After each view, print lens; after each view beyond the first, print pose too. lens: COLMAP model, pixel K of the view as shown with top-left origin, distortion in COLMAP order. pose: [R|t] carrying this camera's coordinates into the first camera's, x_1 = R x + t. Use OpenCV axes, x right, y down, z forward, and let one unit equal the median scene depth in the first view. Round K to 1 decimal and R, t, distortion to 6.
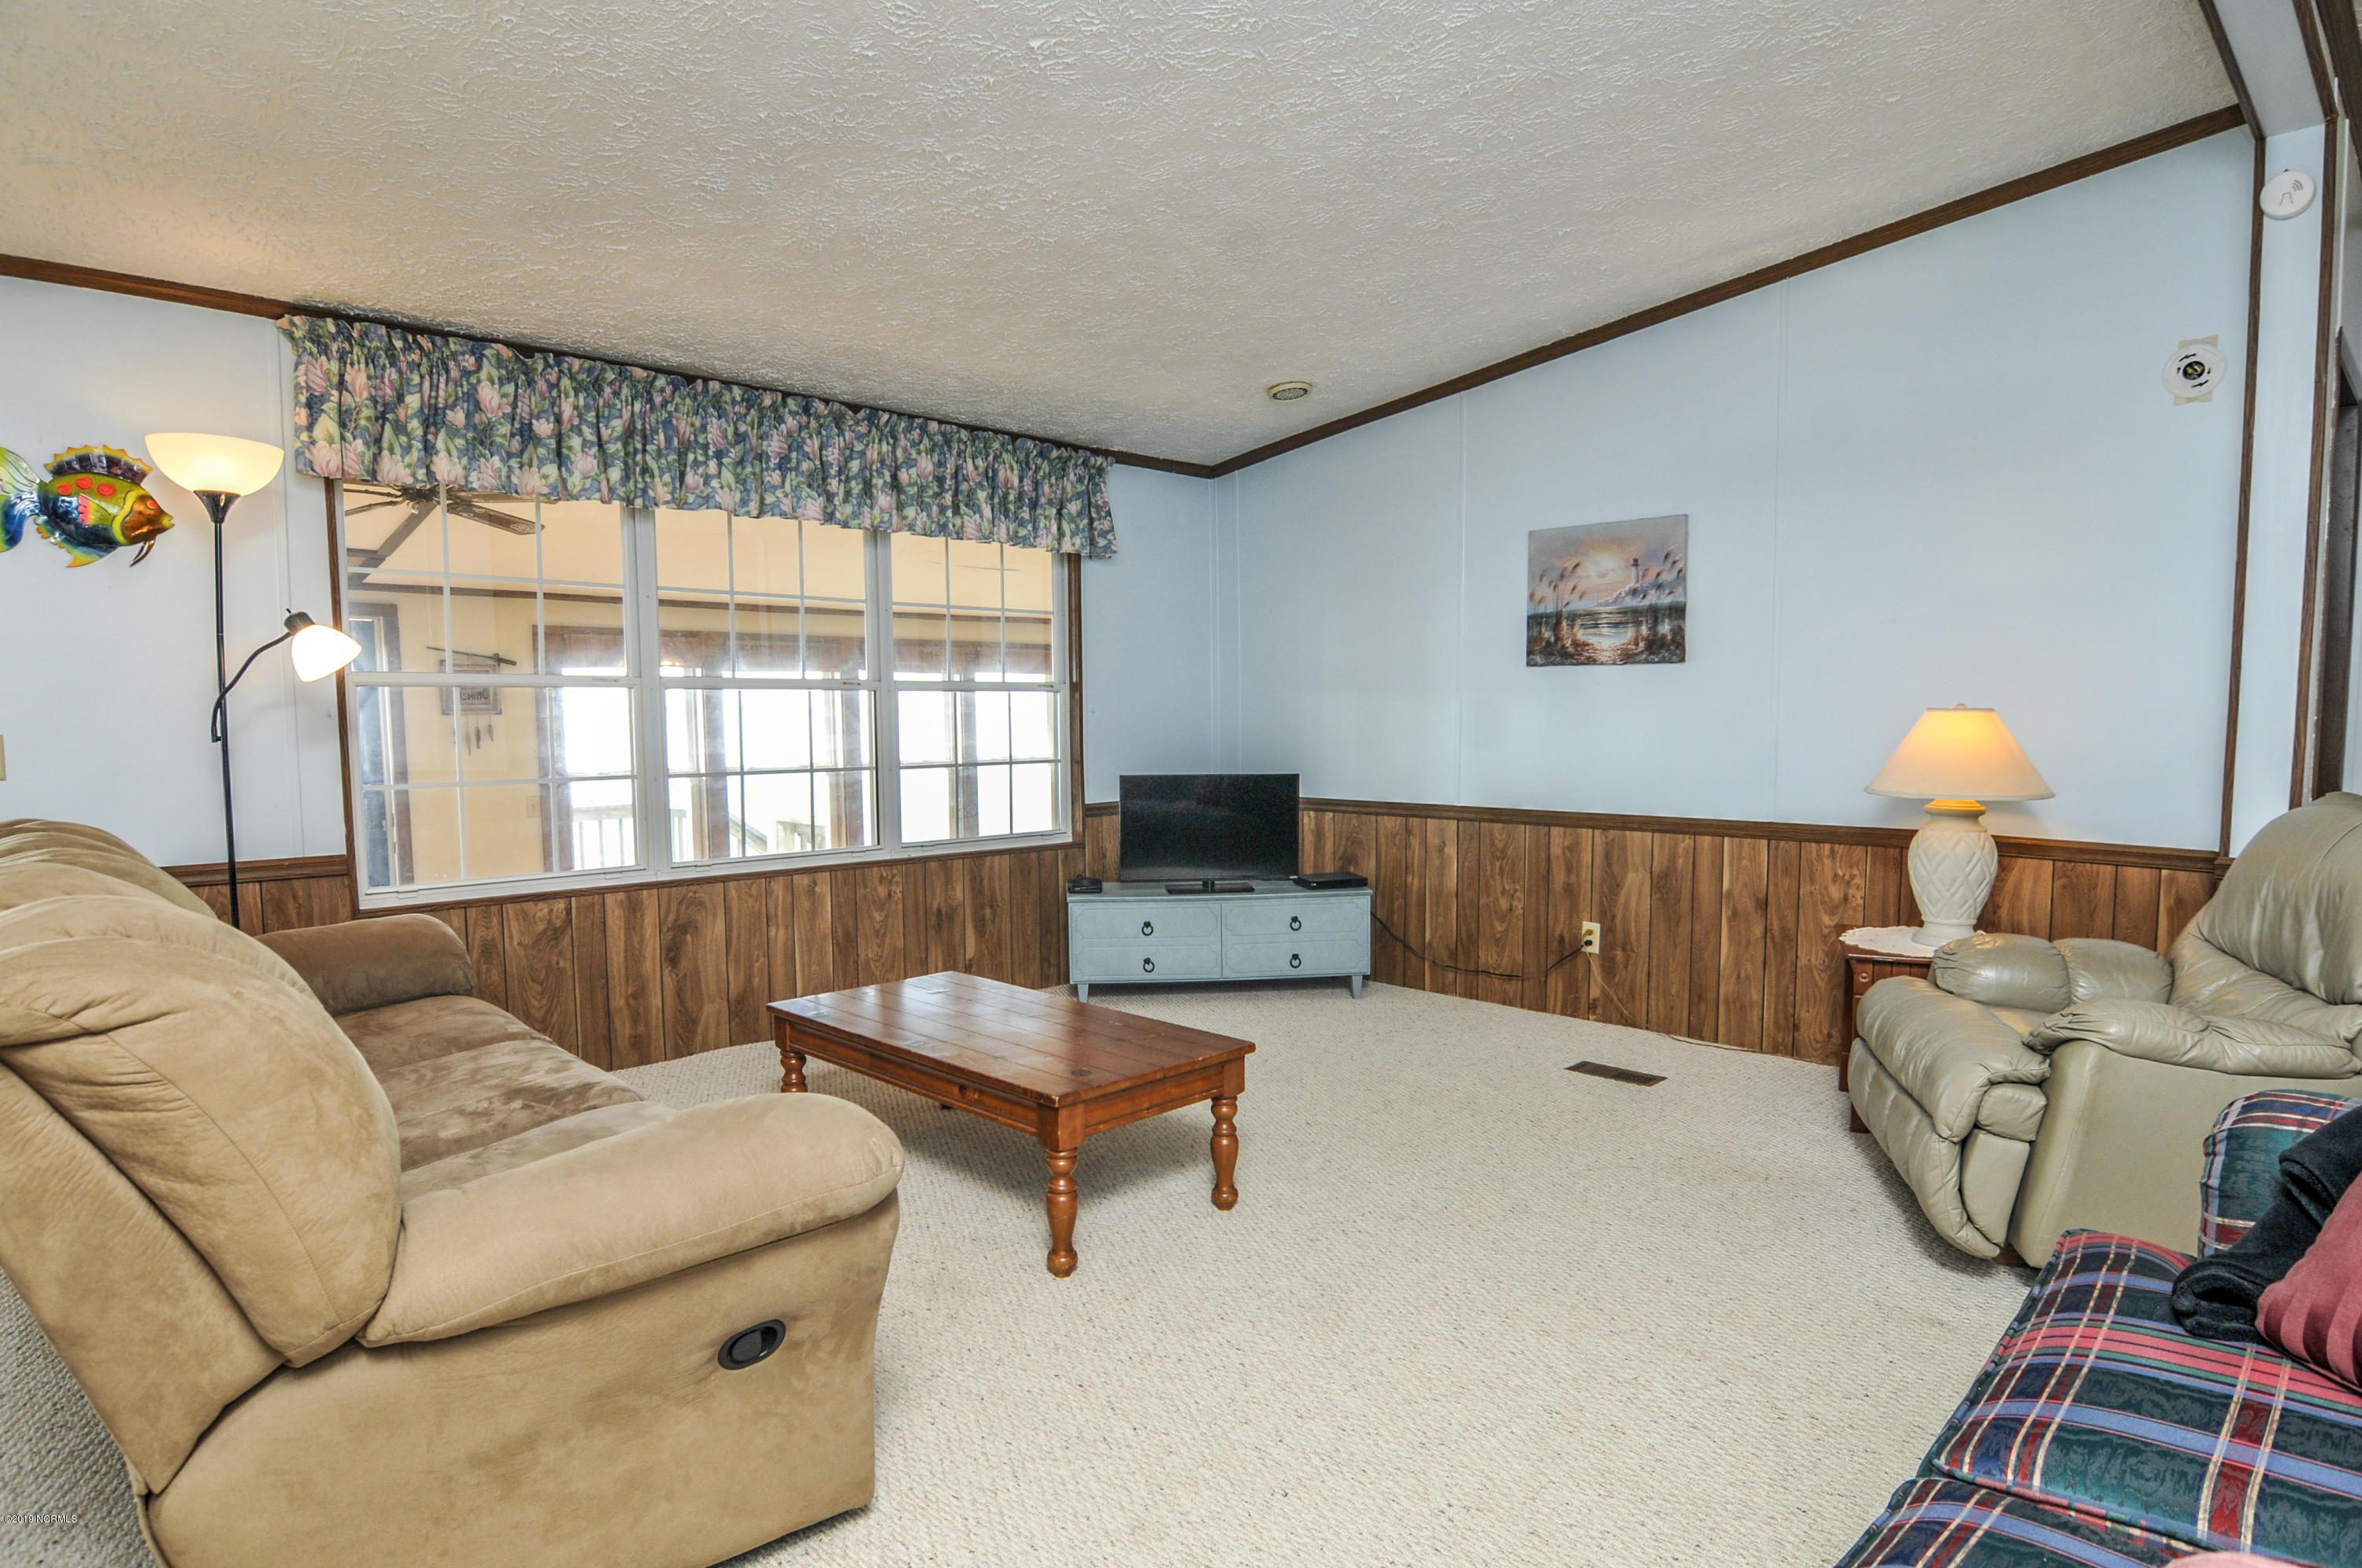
lens RADIAL K [[1286.0, 0, 1181.6], [0, 1286.0, 816.4], [0, 0, 1]] dist [-0.005055, -0.014323]
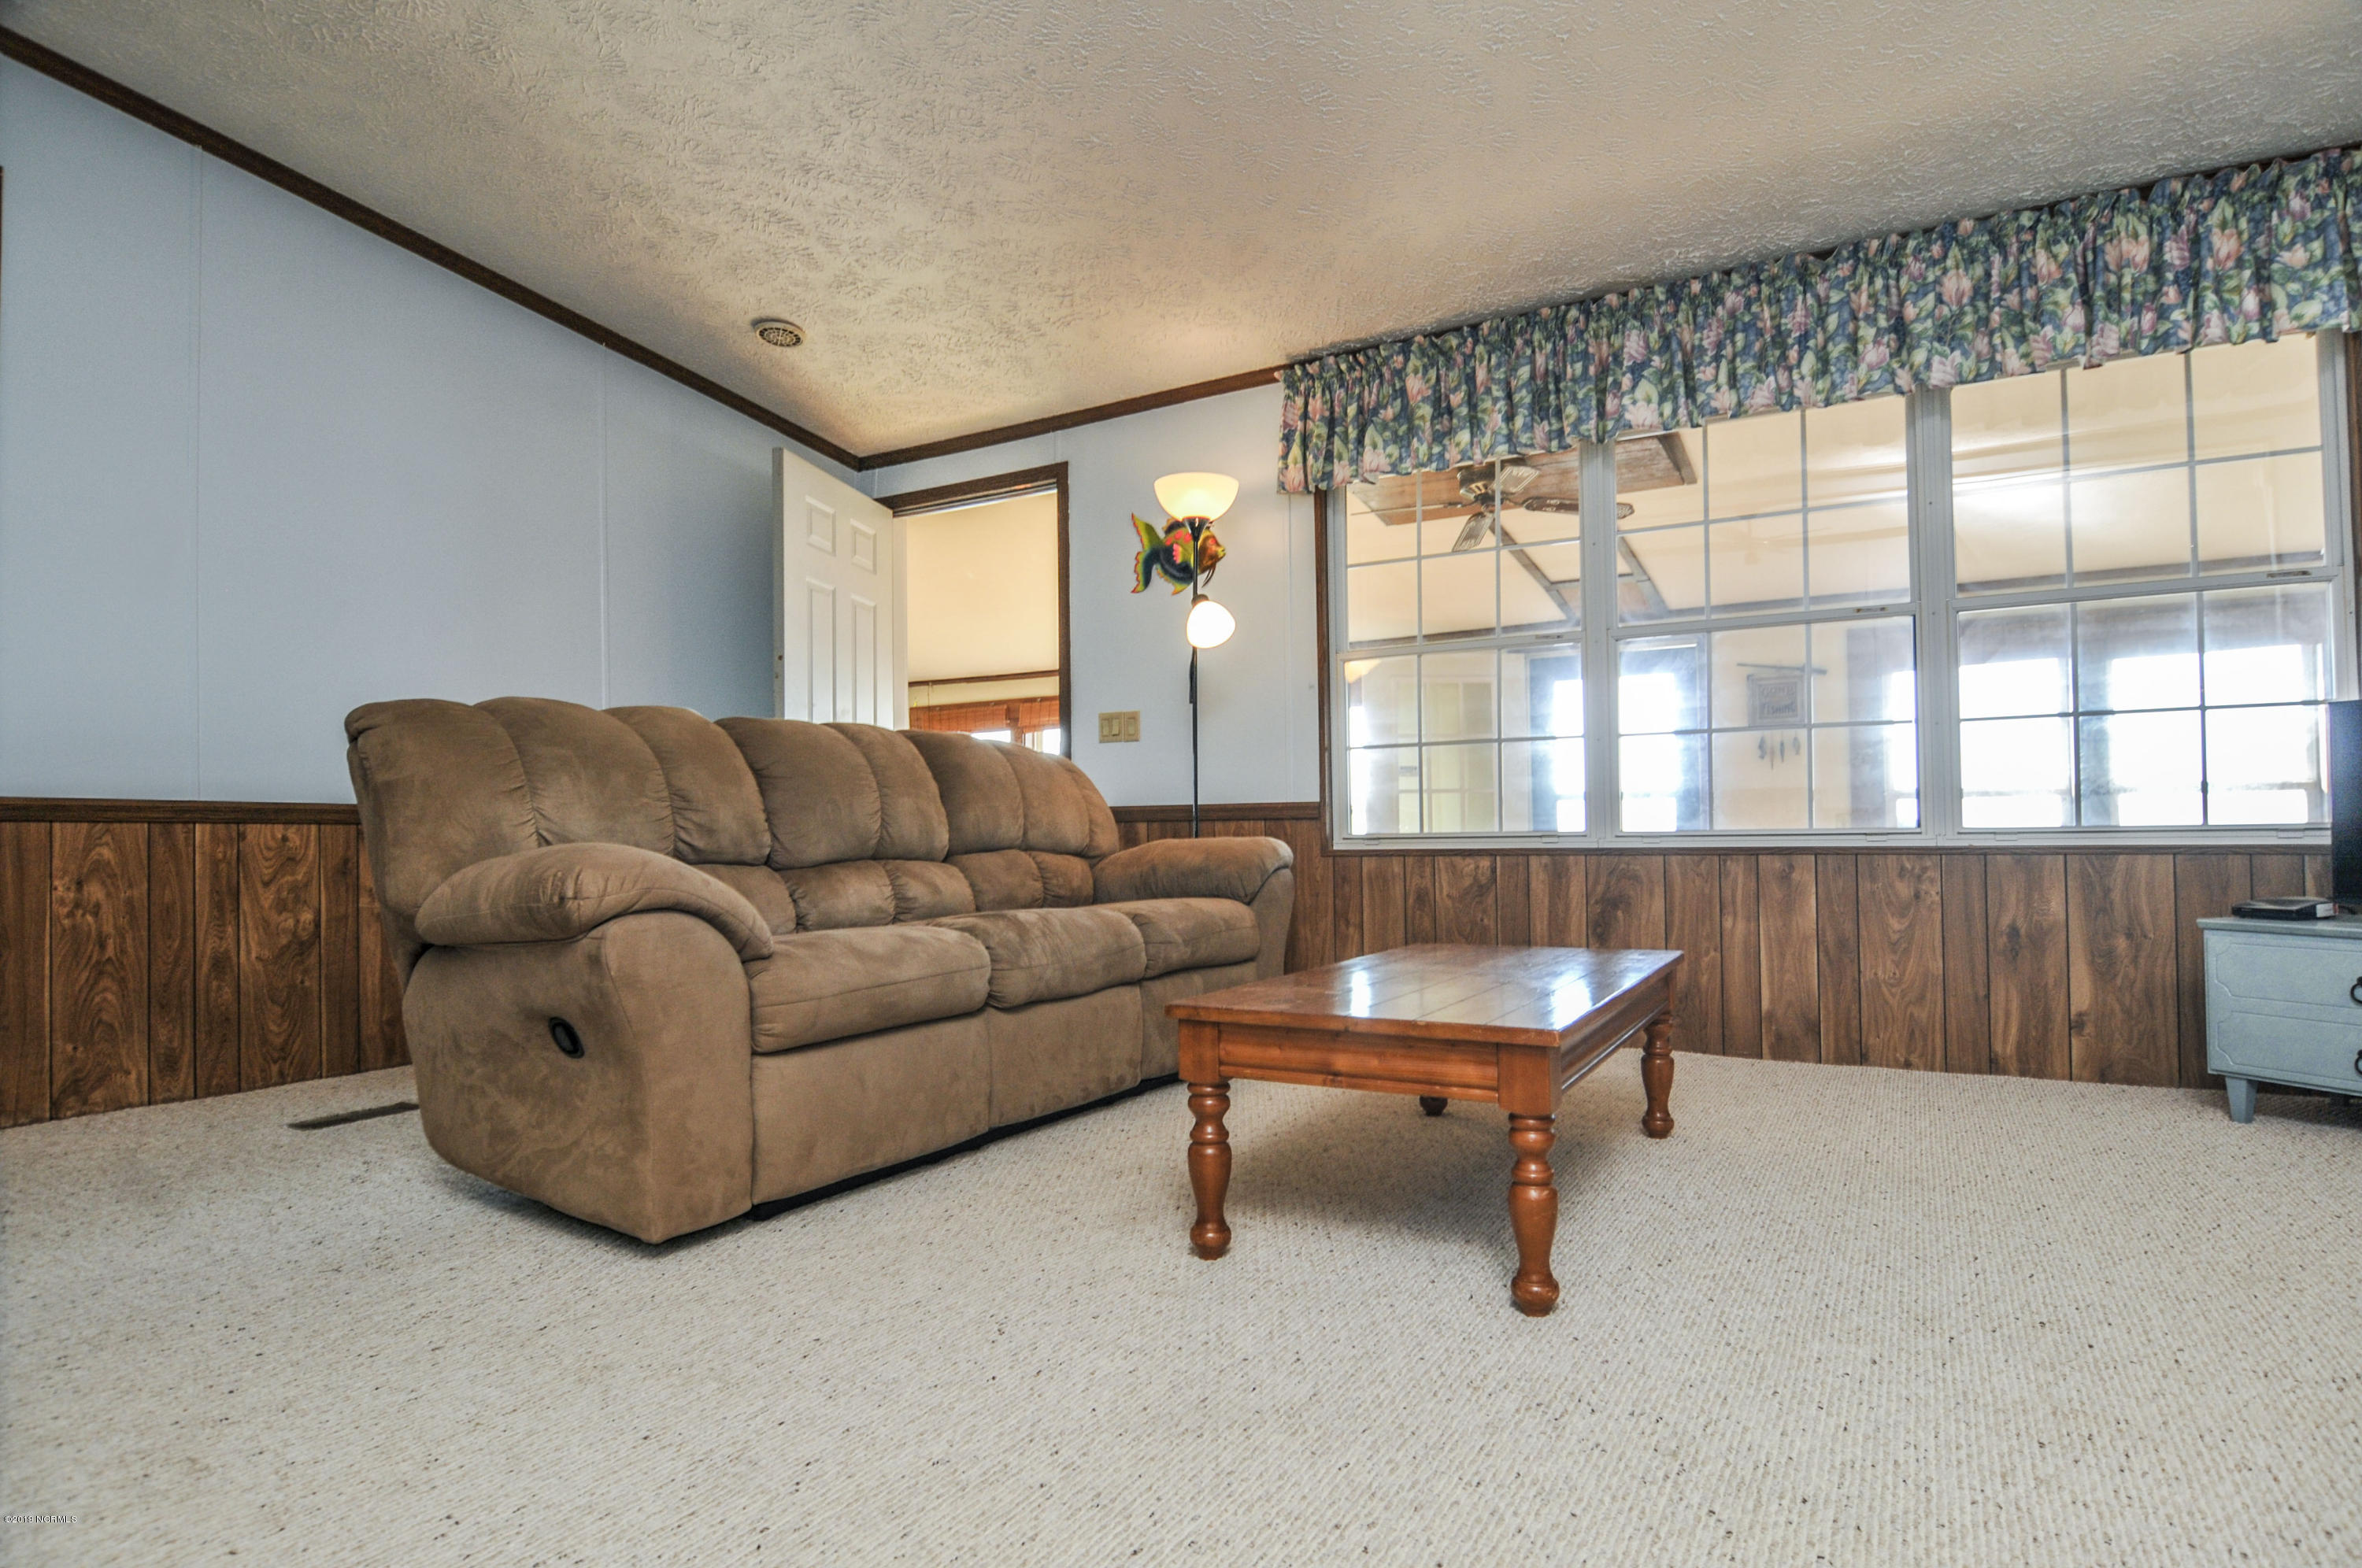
lens RADIAL K [[1264.8, 0, 1183.0], [0, 1264.8, 815.6], [0, 0, 1]] dist [-0.006337, -0.010400]
pose [[0.269711, -0.015563, -0.962816, 0.358290], [-0.068784, 0.997004, -0.035384, 0.073725], [0.960482, 0.075770, 0.267832, 0.442338]]
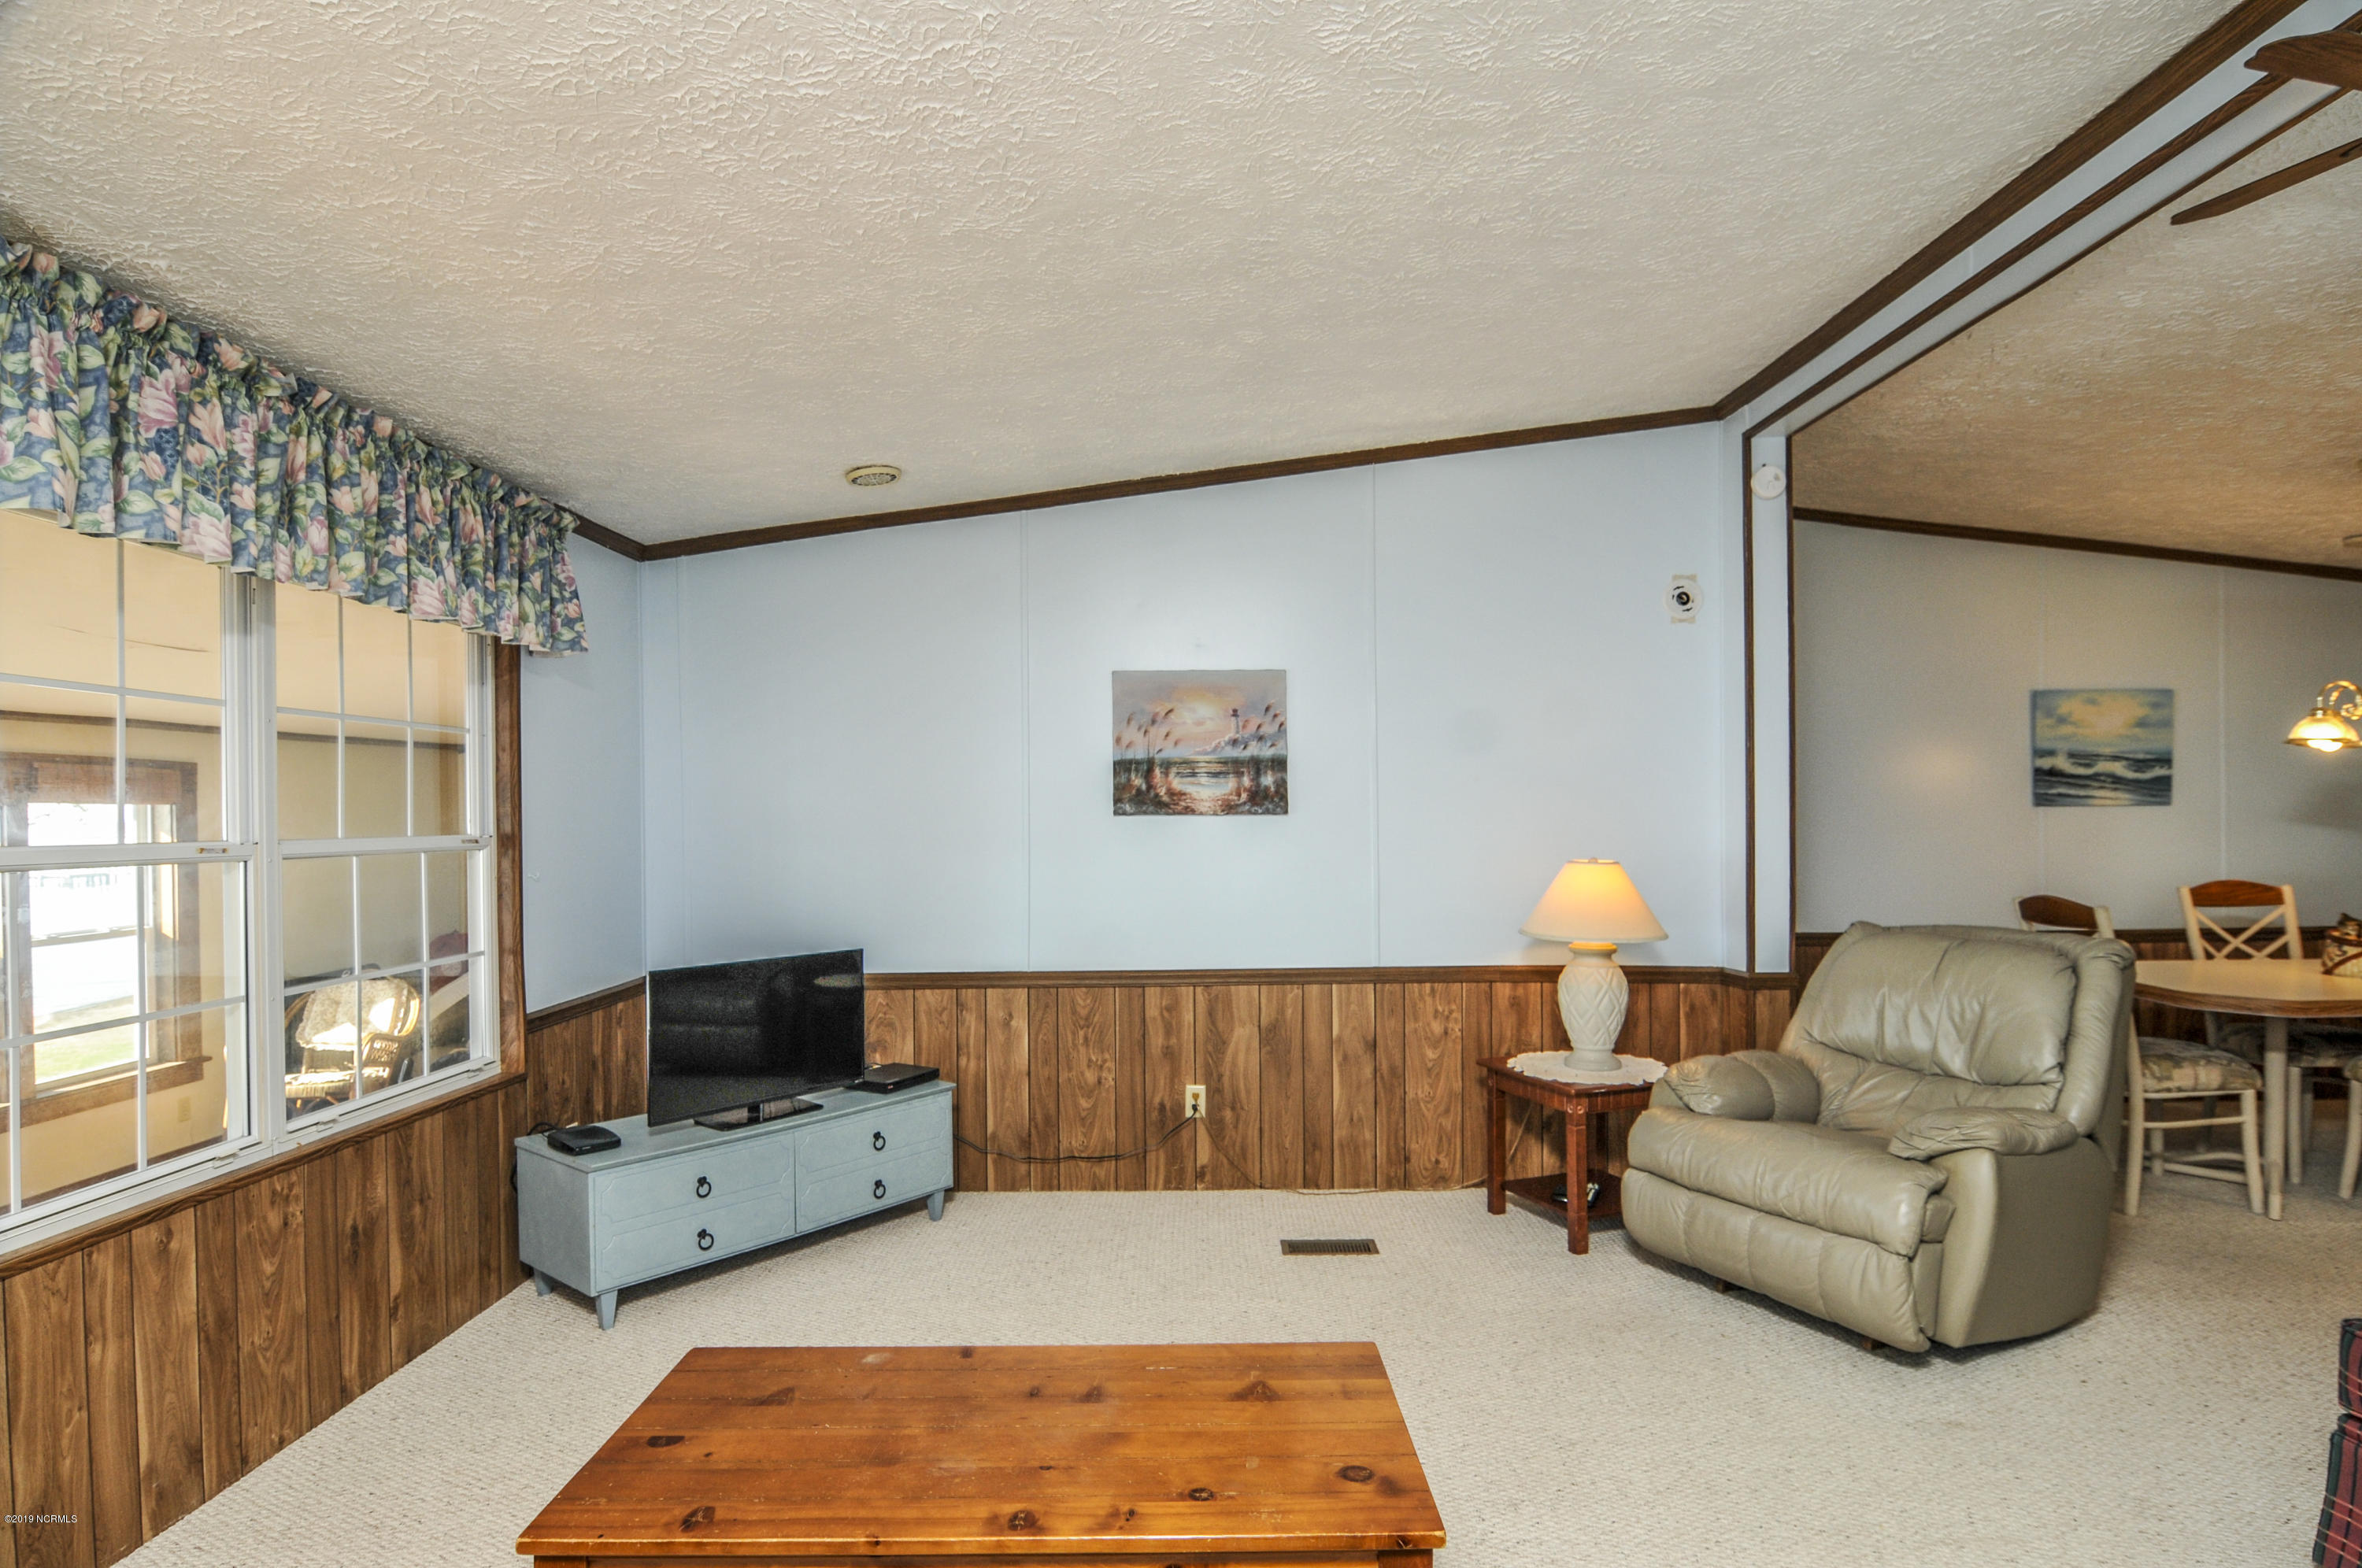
lens RADIAL K [[1266.1, 0, 1182.0], [0, 1266.1, 814.7], [0, 0, 1]] dist [-0.007225, -0.009715]
pose [[0.710239, -0.002491, 0.703956, -0.355248], [0.064326, 0.996040, -0.061376, -0.061269], [-0.701015, 0.088874, 0.707587, 0.339380]]
